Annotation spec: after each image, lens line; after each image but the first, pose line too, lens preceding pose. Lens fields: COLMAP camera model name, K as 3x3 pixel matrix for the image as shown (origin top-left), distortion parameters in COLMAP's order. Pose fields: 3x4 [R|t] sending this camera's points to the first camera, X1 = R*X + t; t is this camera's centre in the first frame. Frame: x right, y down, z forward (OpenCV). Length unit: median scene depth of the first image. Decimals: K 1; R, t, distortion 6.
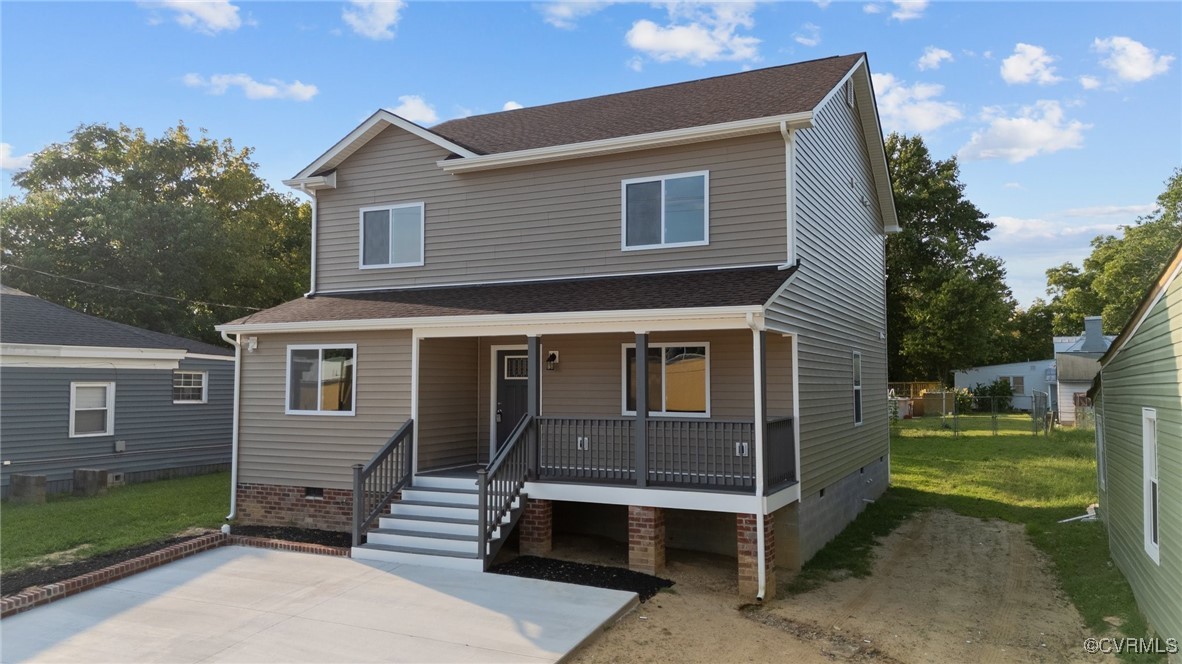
lens RADIAL K [[878.7, 0, 594.2], [0, 878.7, 327.5], [0, 0, 1]] dist [0.104222, -0.180787]
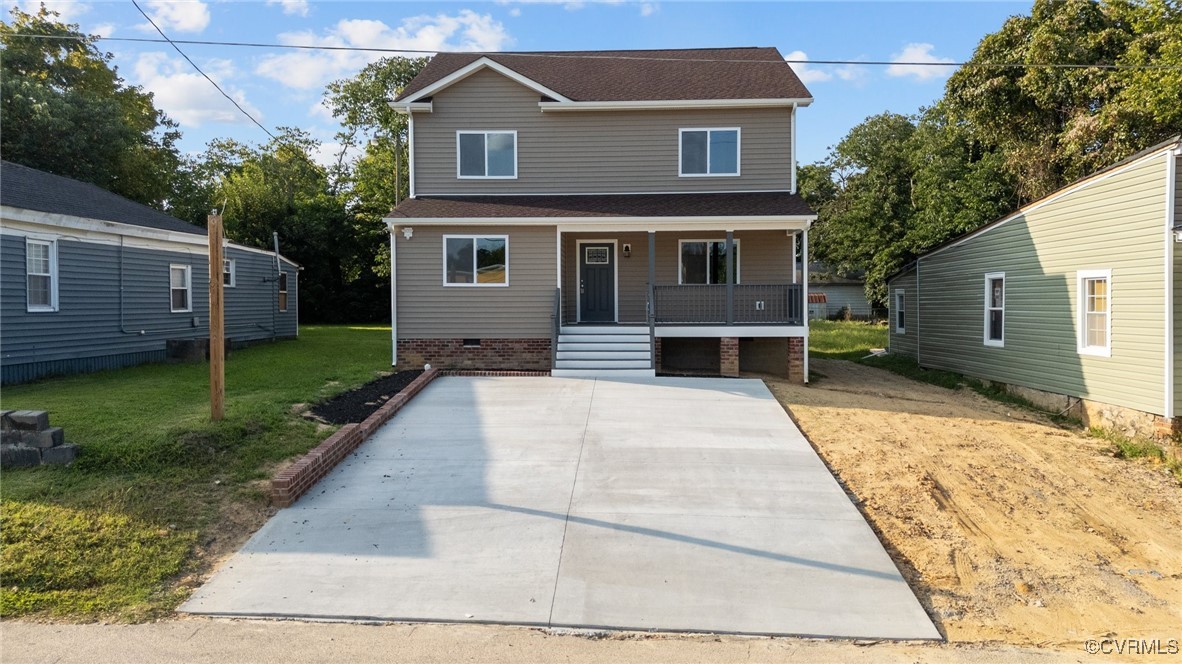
lens RADIAL K [[874.3, 0, 598.6], [0, 874.3, 318.4], [0, 0, 1]] dist [0.123332, -0.186505]
pose [[0.915228, -0.012506, 0.402743, -0.694034], [-0.021313, 0.996617, 0.079380, 0.037037], [-0.402373, -0.081235, 0.911865, -0.323663]]
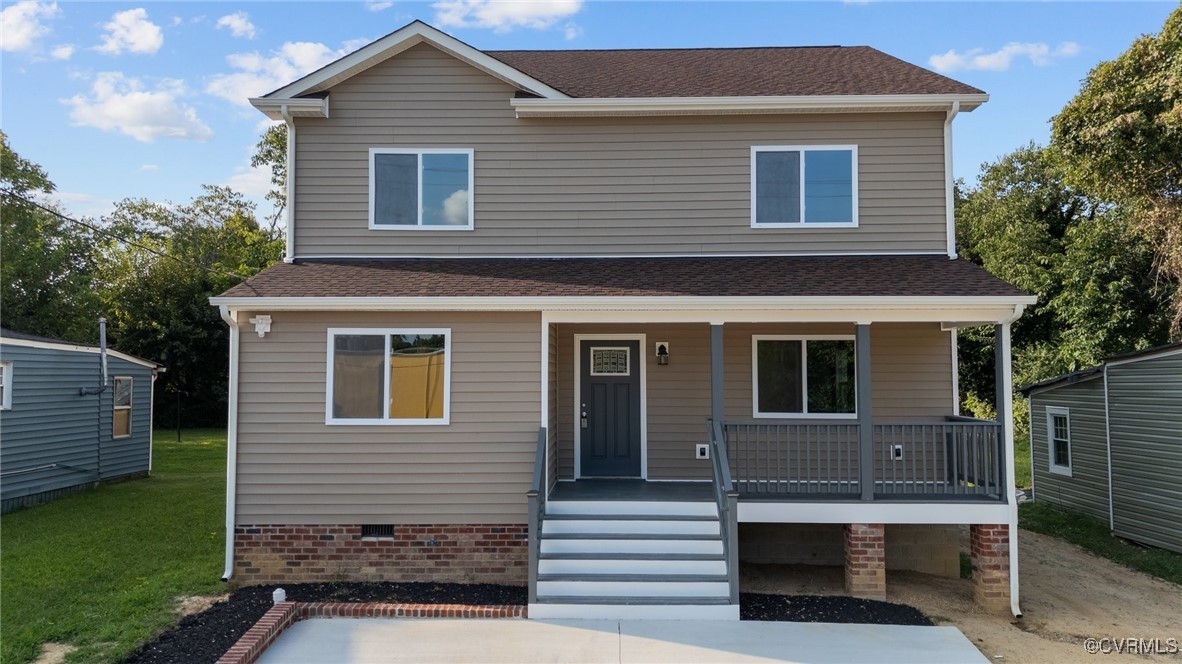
lens RADIAL K [[878.7, 0, 594.2], [0, 878.7, 327.5], [0, 0, 1]] dist [0.104222, -0.180787]
pose [[0.907336, 0.021348, 0.419863, -0.470523], [-0.025057, 0.999681, 0.003320, 0.012081], [-0.419658, -0.013533, 0.907581, 0.272424]]
